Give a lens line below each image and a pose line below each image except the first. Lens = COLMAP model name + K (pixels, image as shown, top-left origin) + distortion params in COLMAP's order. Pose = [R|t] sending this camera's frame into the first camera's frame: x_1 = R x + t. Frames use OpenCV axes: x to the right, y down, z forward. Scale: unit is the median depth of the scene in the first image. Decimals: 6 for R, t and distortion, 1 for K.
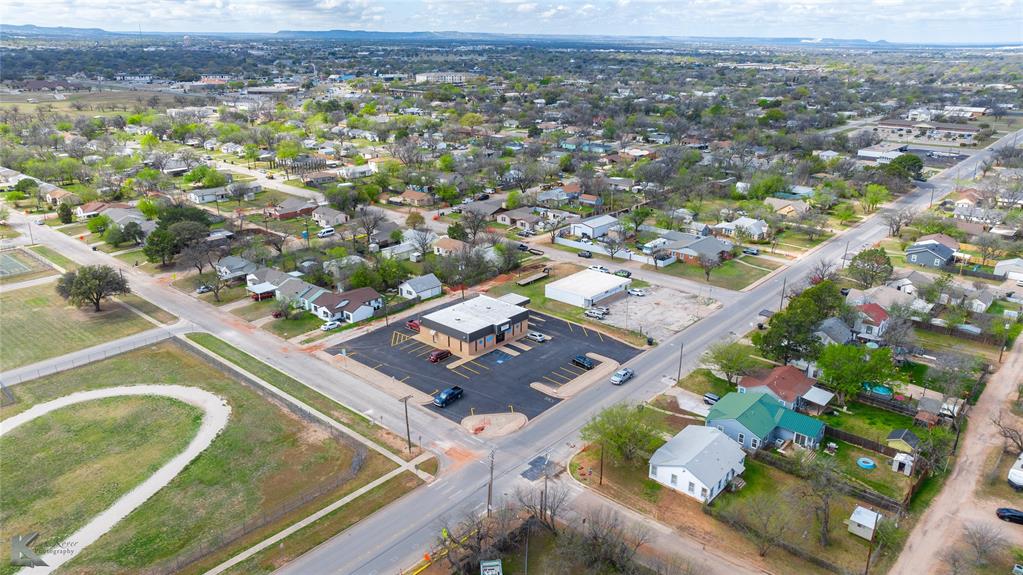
lens RADIAL K [[719.3, 0, 520.1], [0, 719.3, 288.5], [0, 0, 1]] dist [-0.019234, 0.001080]
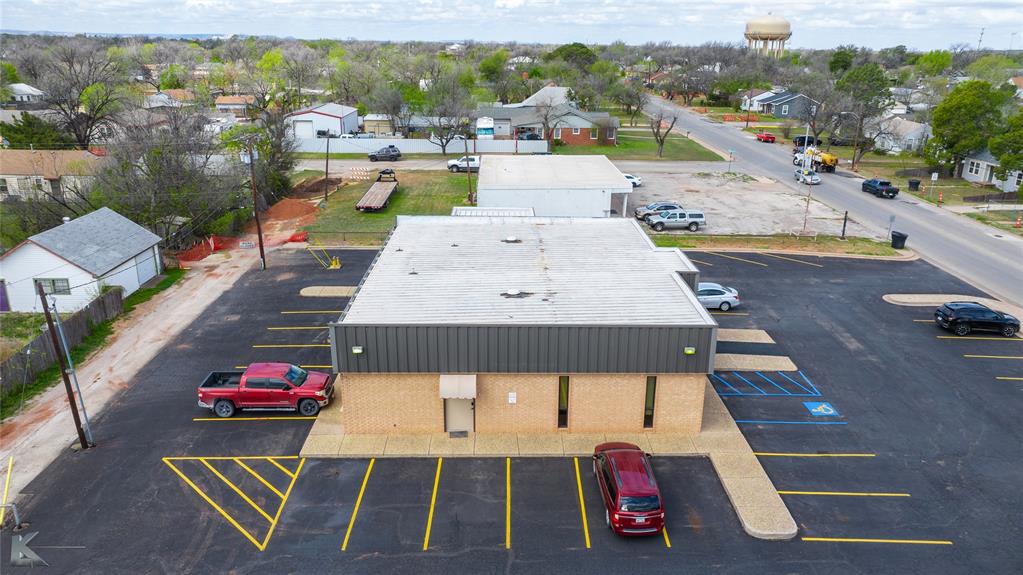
lens RADIAL K [[732.1, 0, 515.1], [0, 732.1, 286.4], [0, 0, 1]] dist [-0.022702, -0.000065]
pose [[0.742217, -0.213476, 0.635249, -0.220063], [0.217851, 0.973283, 0.072538, 0.024823], [-0.633762, 0.084551, 0.768893, 0.821085]]
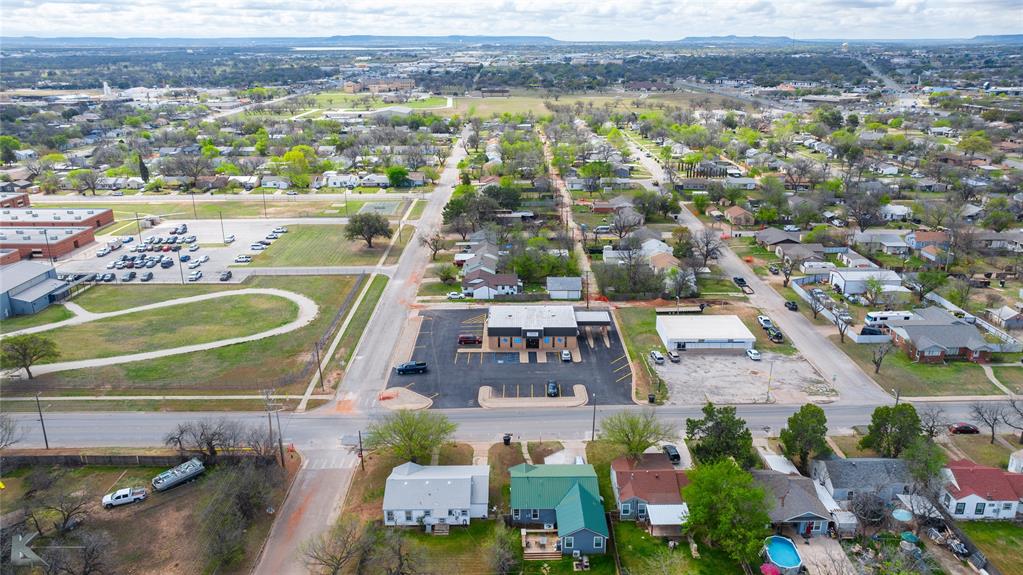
lens RADIAL K [[734.4, 0, 518.3], [0, 734.4, 288.9], [0, 0, 1]] dist [-0.035362, 0.065636]
pose [[0.659104, 0.228769, -0.716413, 0.657888], [-0.239931, 0.966795, 0.087985, -0.088087], [0.712752, 0.113898, 0.692106, 0.269923]]
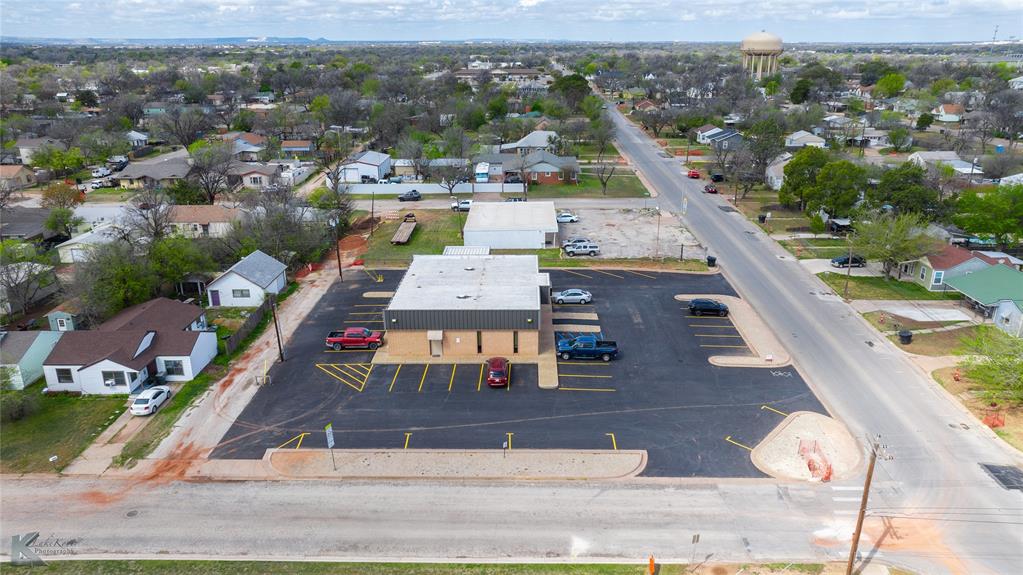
lens RADIAL K [[722.9, 0, 519.0], [0, 722.9, 286.5], [0, 0, 1]] dist [-0.037311, 0.042950]
pose [[0.762278, -0.222460, 0.607819, -0.344898], [0.225681, 0.971497, 0.072533, 0.009624], [-0.606630, 0.081883, 0.790756, 0.585309]]
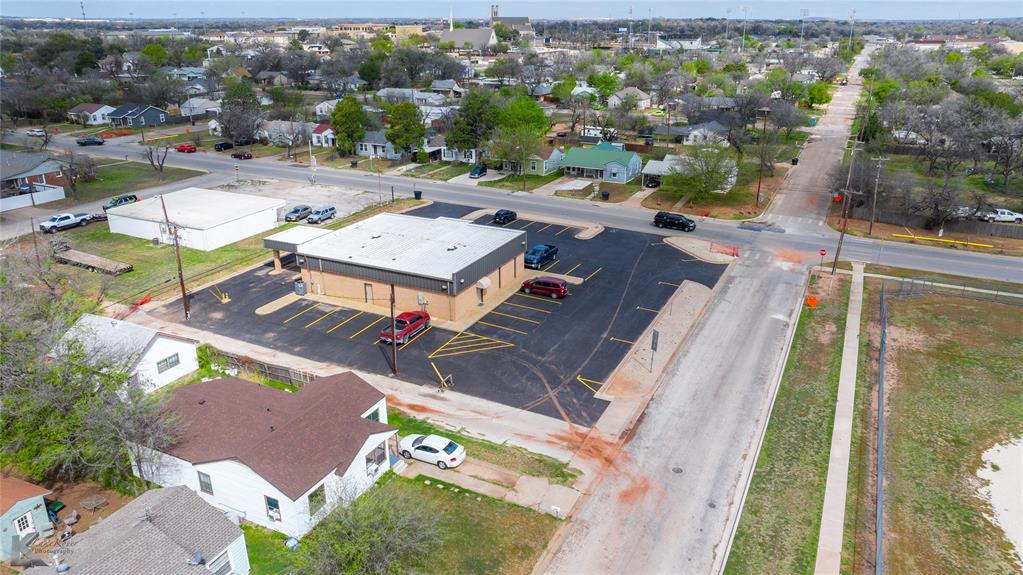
lens RADIAL K [[713.2, 0, 521.2], [0, 713.2, 287.2], [0, 0, 1]] dist [-0.018621, 0.001186]
pose [[-0.256163, -0.354663, 0.899219, -0.527942], [0.317393, 0.847821, 0.424808, -0.120577], [-0.913040, 0.394226, -0.104613, 1.002013]]
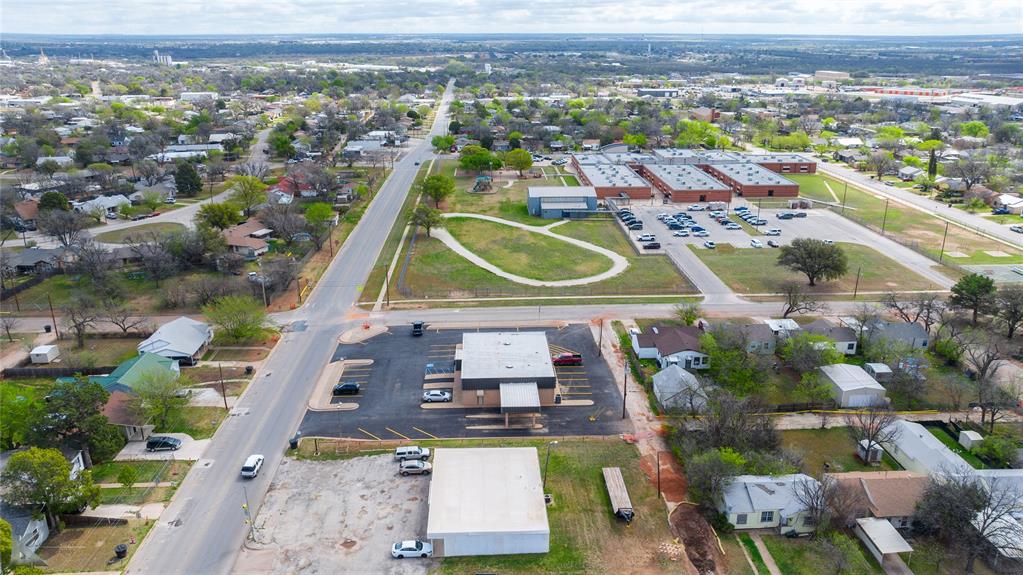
lens RADIAL K [[736.9, 0, 511.5], [0, 736.9, 287.5], [0, 0, 1]] dist [-0.036809, 0.046727]
pose [[-0.725303, 0.211523, -0.655129, 0.449437], [-0.237892, 0.815997, 0.526837, -0.455626], [0.646021, 0.537966, -0.541525, 1.409350]]
